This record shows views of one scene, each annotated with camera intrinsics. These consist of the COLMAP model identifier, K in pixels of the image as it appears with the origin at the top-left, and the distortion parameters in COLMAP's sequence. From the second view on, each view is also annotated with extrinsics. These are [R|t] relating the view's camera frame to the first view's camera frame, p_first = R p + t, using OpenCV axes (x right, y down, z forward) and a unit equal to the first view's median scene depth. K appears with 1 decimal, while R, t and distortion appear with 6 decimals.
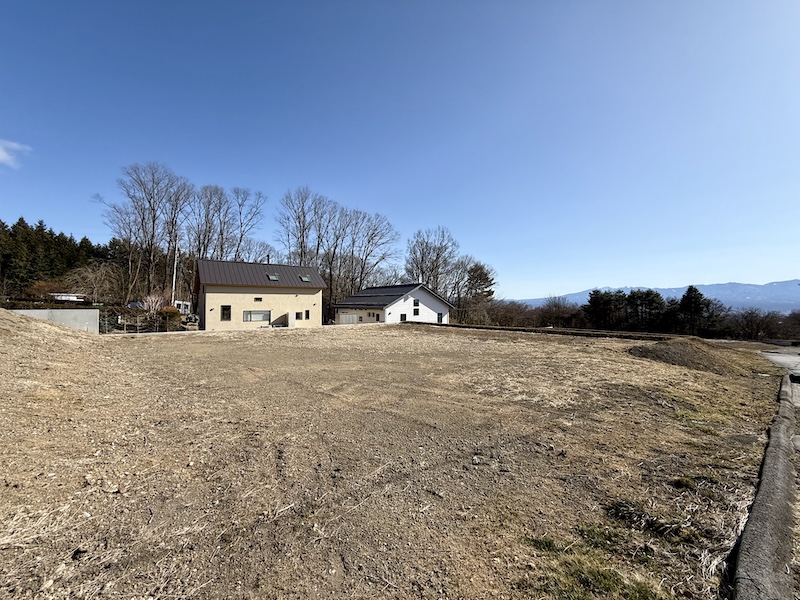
lens RADIAL K [[313.1, 0, 393.8], [0, 313.1, 300.7], [0, 0, 1]] dist [0.000870, -0.000014]
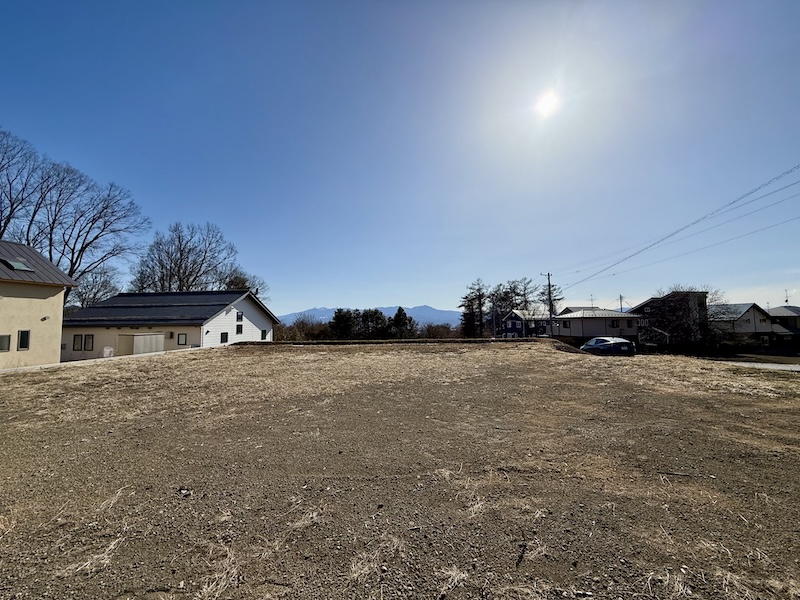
lens RADIAL K [[313.1, 0, 397.2], [0, 313.1, 301.2], [0, 0, 1]] dist [0.000870, -0.000014]
pose [[0.681192, 0.038080, 0.731114, -0.200621], [0.003650, 0.998457, -0.055405, 0.011874], [-0.732096, 0.040411, 0.680002, 0.211639]]
